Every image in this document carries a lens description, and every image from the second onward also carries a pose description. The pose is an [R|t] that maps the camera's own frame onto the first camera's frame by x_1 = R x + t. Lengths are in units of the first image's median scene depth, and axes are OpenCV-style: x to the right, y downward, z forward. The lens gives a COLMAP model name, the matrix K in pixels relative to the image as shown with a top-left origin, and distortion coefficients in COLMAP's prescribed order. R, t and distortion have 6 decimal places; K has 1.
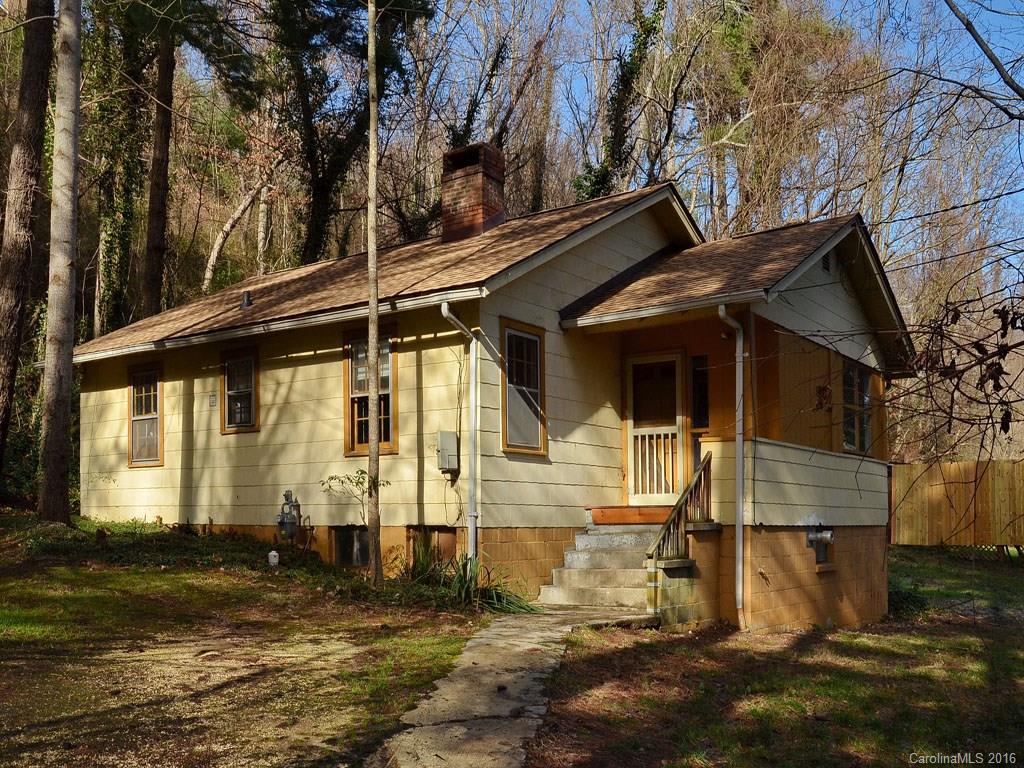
lens RADIAL K [[984.1, 0, 514.1], [0, 984.1, 315.9], [0, 0, 1]] dist [-0.018597, 0.000000]
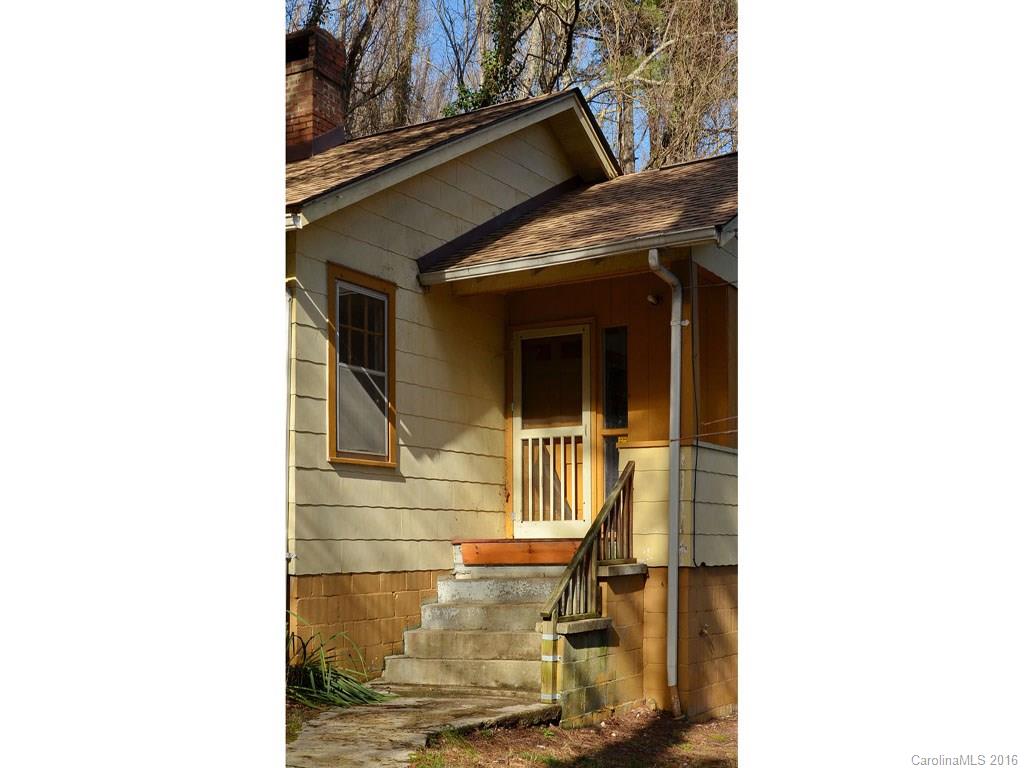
lens RADIAL K [[1790.3, 0, 512.9], [0, 1790.3, 384.1], [0, 0, 1]] dist [-0.068138, 0.000000]
pose [[0.994083, 0.002853, 0.108589, -0.022957], [-0.012829, 0.995742, 0.091284, -0.032346], [-0.107866, -0.092137, 0.989887, -0.247997]]
